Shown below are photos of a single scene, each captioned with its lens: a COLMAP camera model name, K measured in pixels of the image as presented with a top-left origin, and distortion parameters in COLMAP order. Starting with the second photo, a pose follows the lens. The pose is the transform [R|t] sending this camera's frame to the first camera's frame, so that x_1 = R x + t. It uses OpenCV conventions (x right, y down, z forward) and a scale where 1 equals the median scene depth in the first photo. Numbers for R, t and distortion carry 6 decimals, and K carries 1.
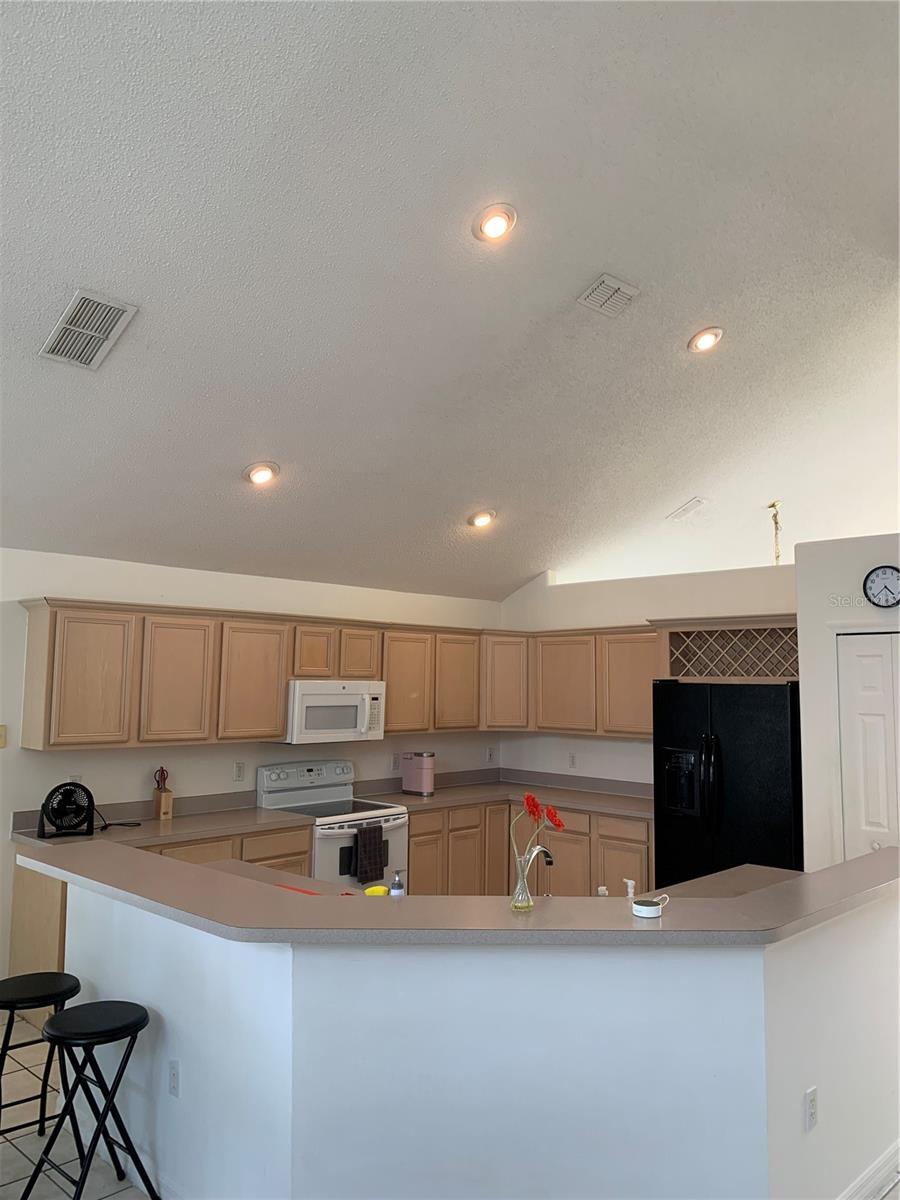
lens RADIAL K [[905.5, 0, 449.0], [0, 905.5, 586.1], [0, 0, 1]] dist [0.013754, -0.008832]
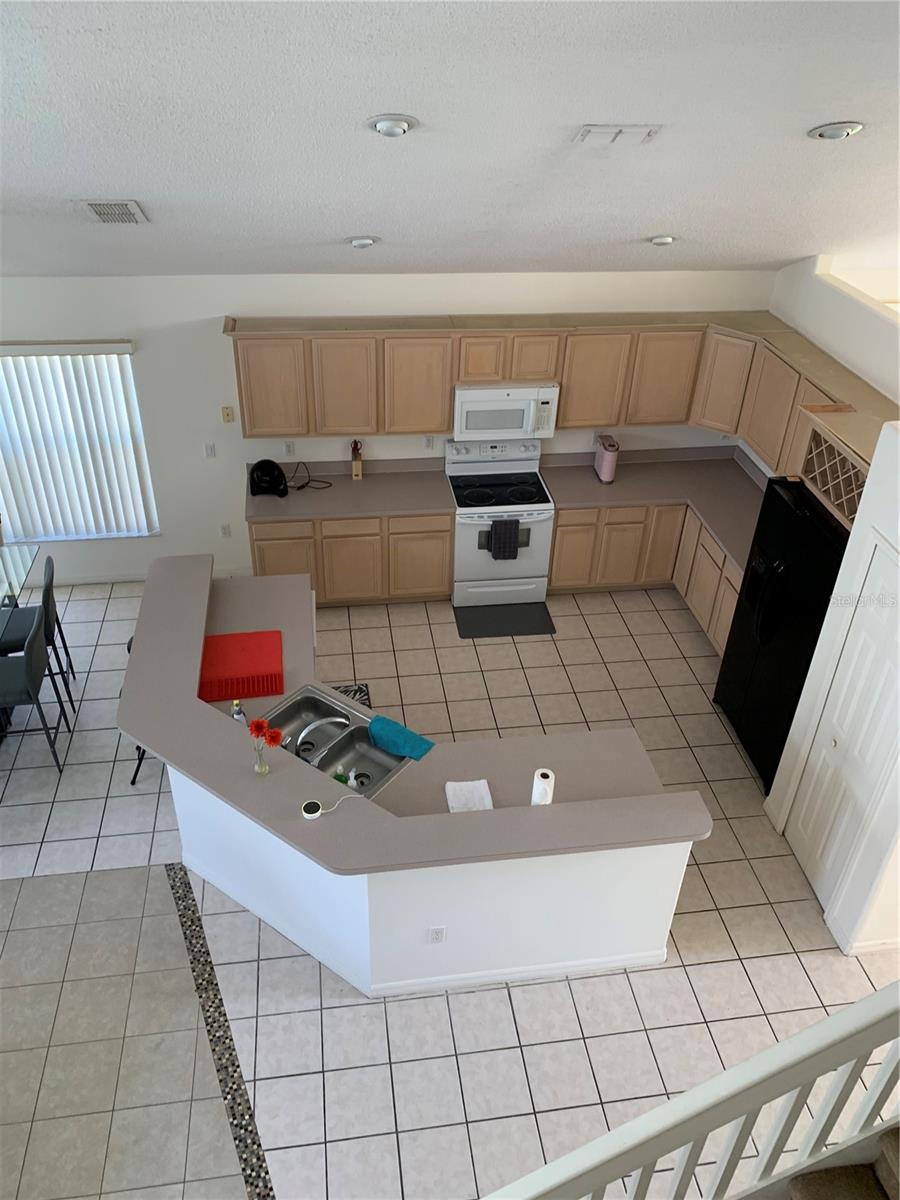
lens RADIAL K [[918.5, 0, 450.0], [0, 918.5, 600.0], [0, 0, 1]] dist [0.117370, -0.254601]
pose [[0.786424, 0.359997, -0.501936, 0.495334], [0.047646, 0.774830, 0.630372, -0.416379], [0.615847, -0.519654, 0.592193, 0.179760]]
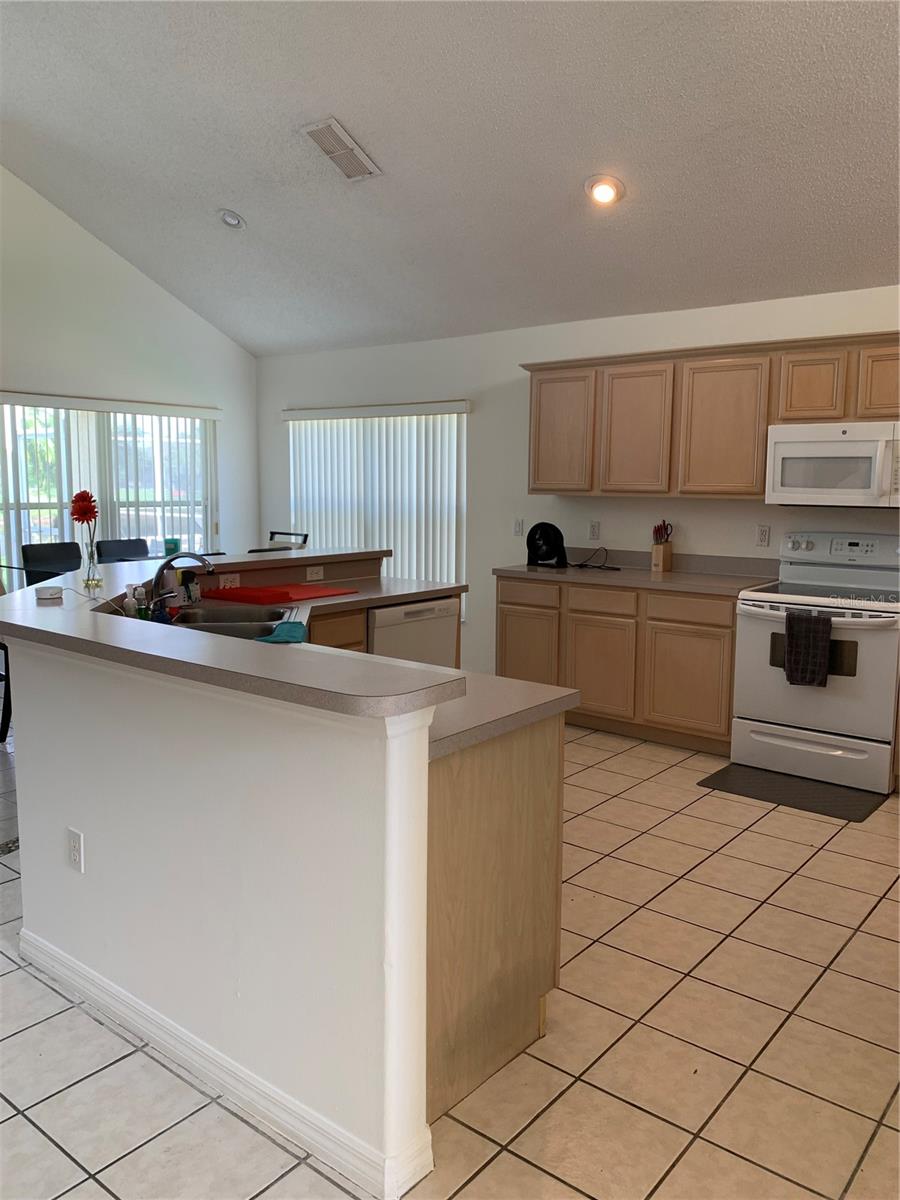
lens RADIAL K [[918.5, 0, 450.0], [0, 918.5, 600.0], [0, 0, 1]] dist [0.117370, -0.254601]
pose [[0.078759, 0.120865, -0.989540, 0.643101], [0.096258, 0.987063, 0.128224, 0.124355], [0.992236, -0.105349, 0.066106, 0.647902]]
